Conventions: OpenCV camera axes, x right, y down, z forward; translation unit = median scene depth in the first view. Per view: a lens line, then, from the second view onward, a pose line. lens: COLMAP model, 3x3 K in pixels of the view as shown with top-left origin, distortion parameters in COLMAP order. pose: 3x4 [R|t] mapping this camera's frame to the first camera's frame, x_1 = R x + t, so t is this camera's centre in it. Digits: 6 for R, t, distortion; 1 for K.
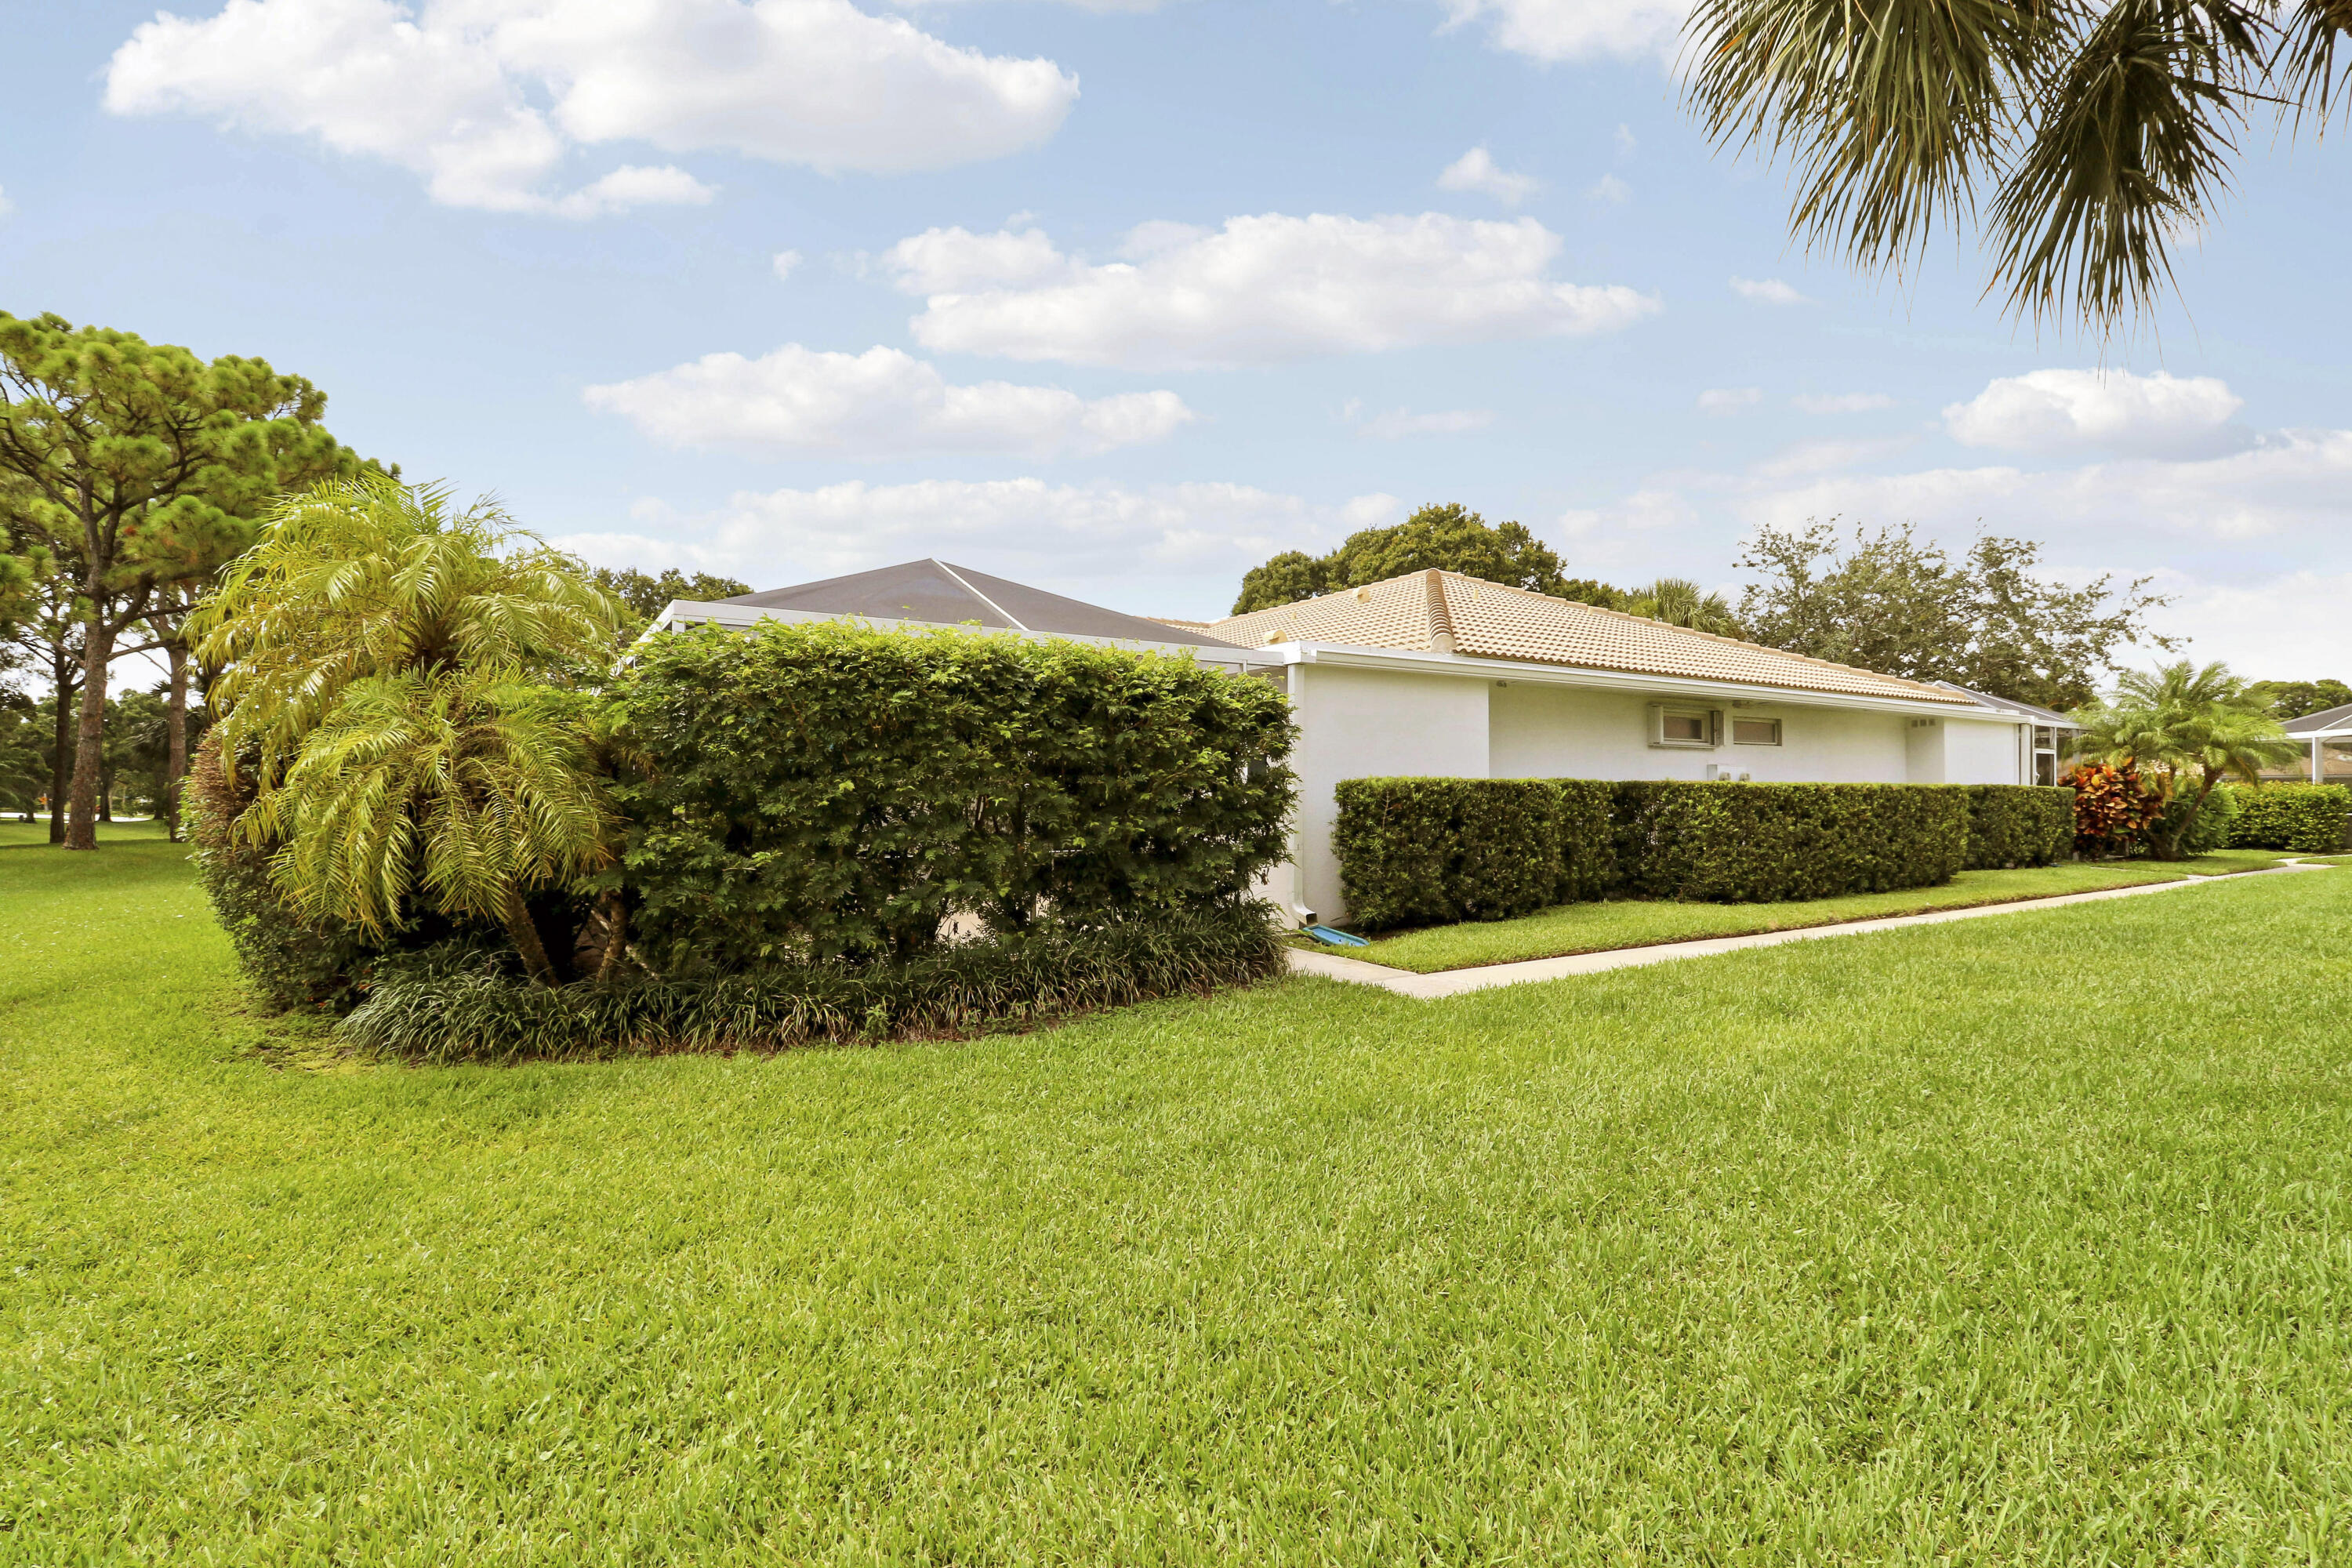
lens RADIAL K [[1106.0, 0, 1179.0], [0, 1106.0, 790.6], [0, 0, 1]] dist [-0.000114, -0.016119]
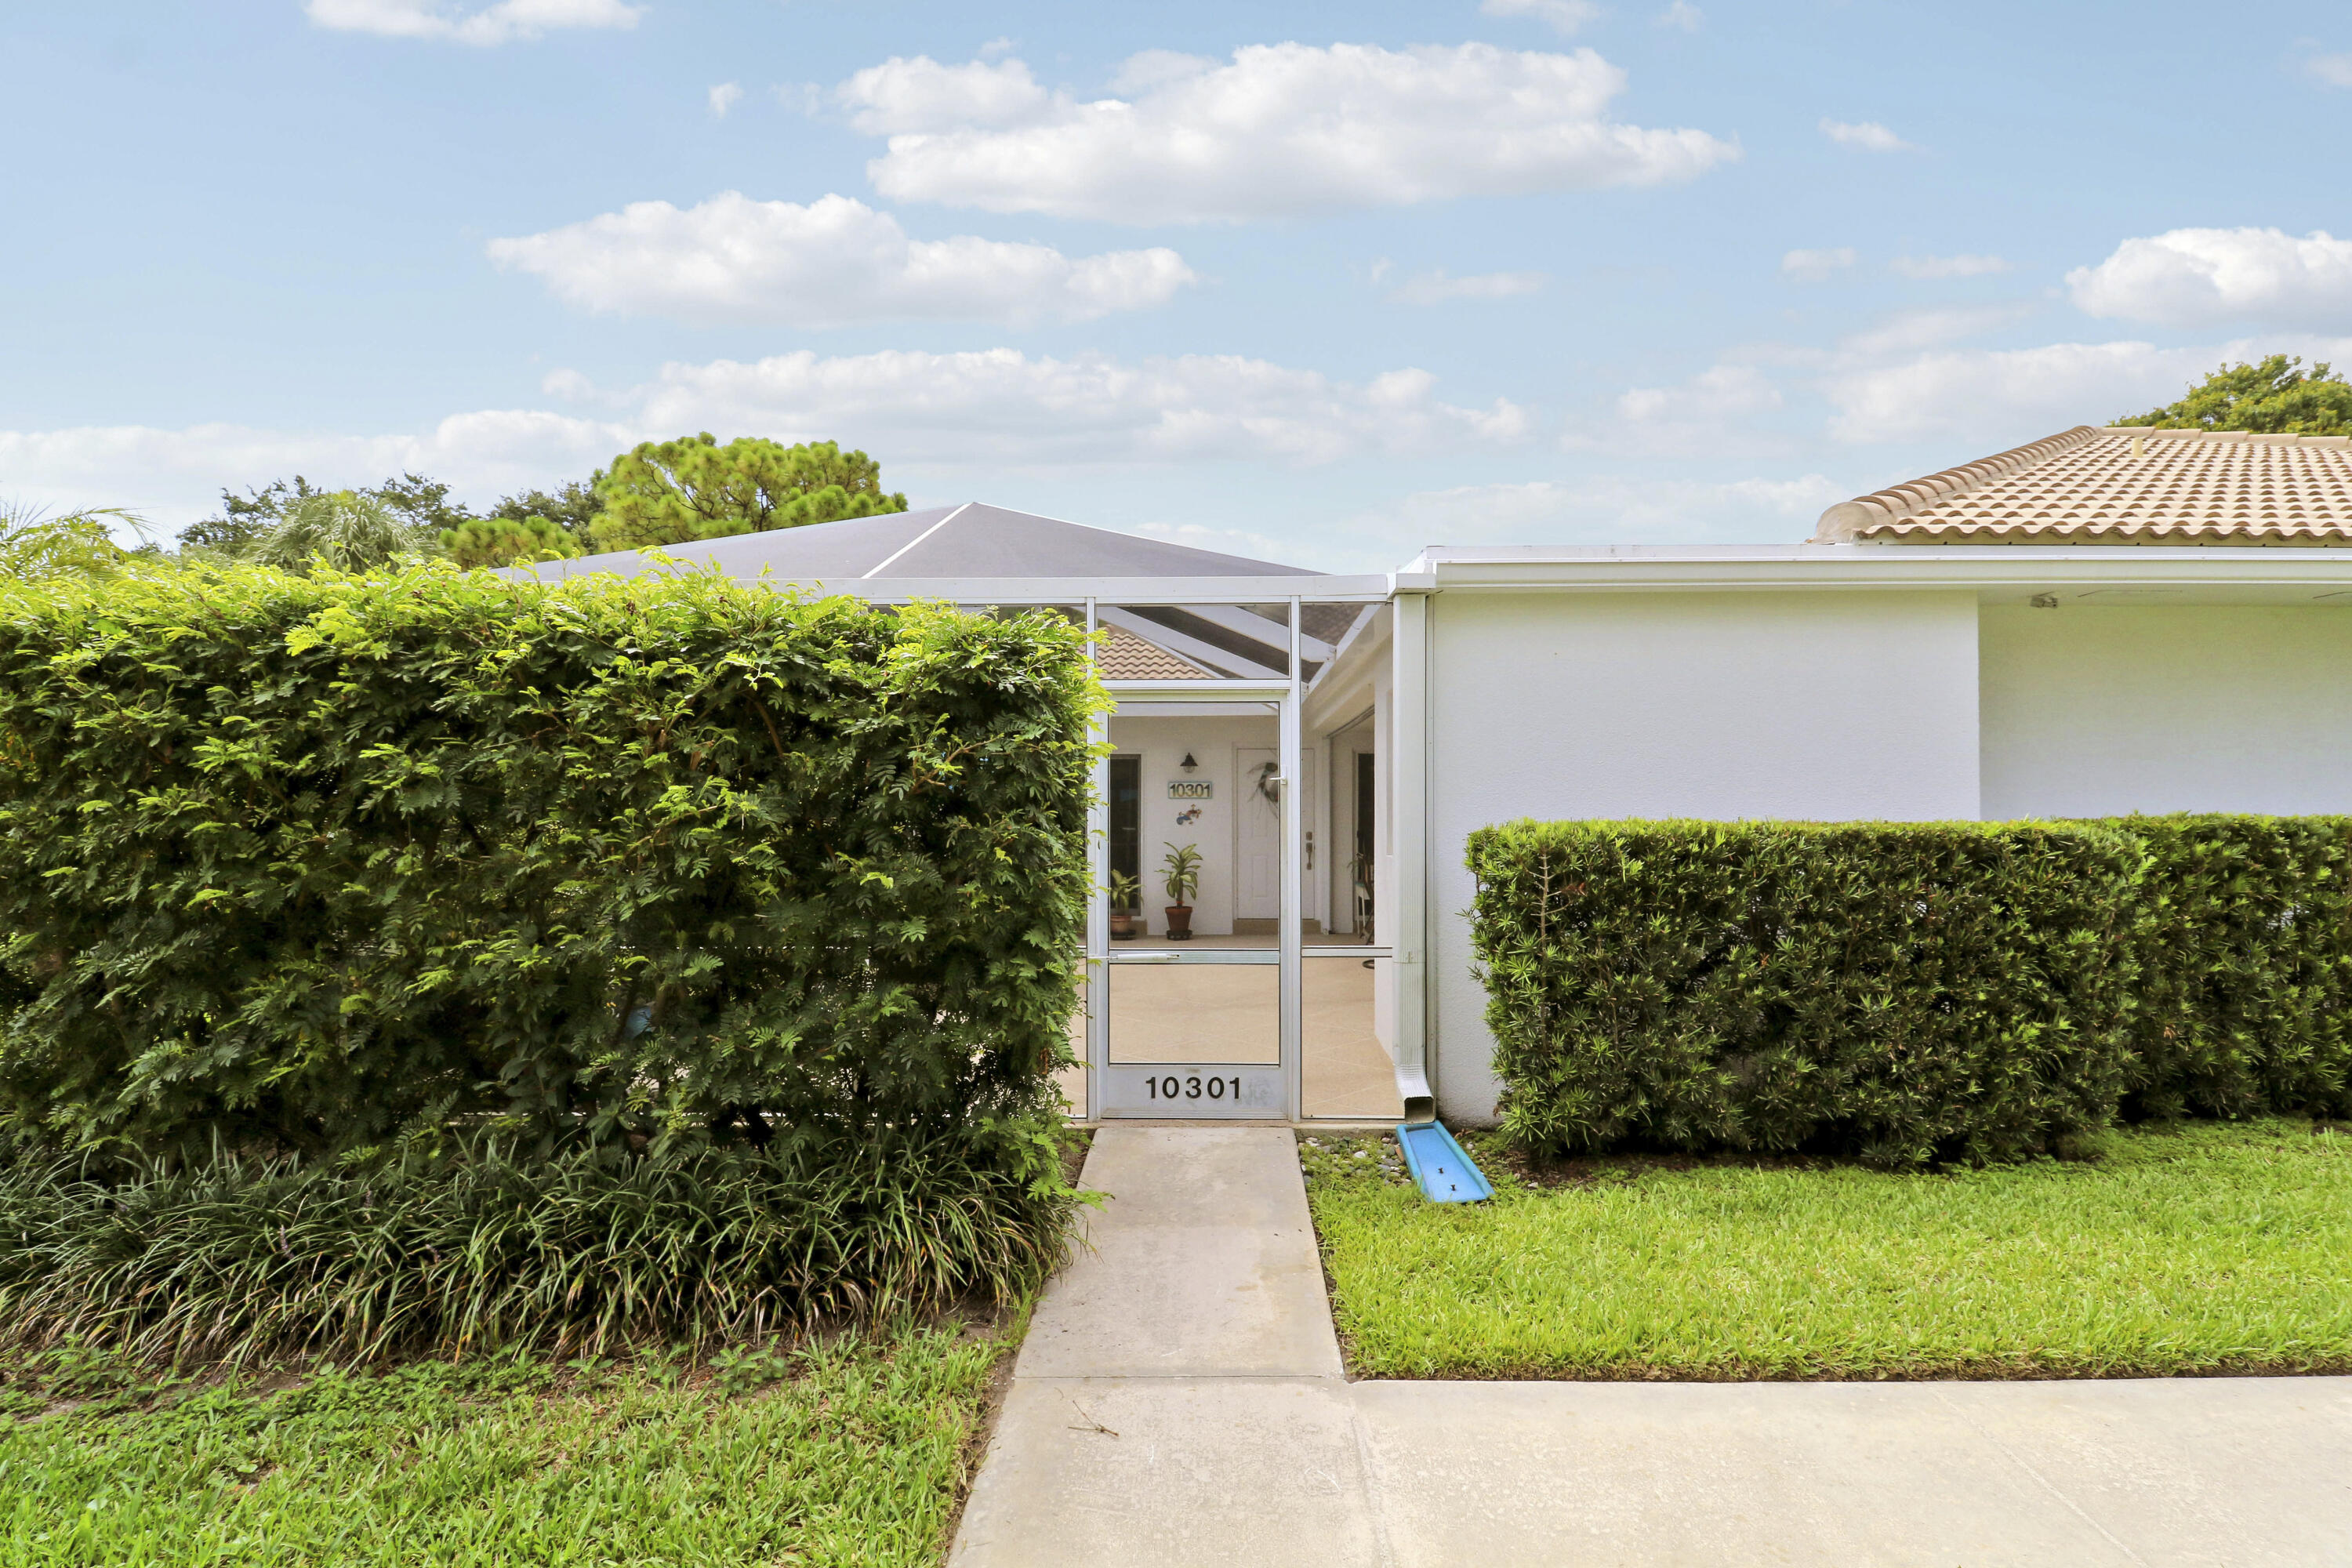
lens RADIAL K [[1106.0, 0, 1179.0], [0, 1106.0, 790.6], [0, 0, 1]] dist [-0.000114, -0.016119]
pose [[0.827304, -0.007562, -0.561704, 0.298649], [0.003898, 0.999963, -0.007721, -0.021156], [0.561741, 0.004199, 0.827303, 0.518079]]
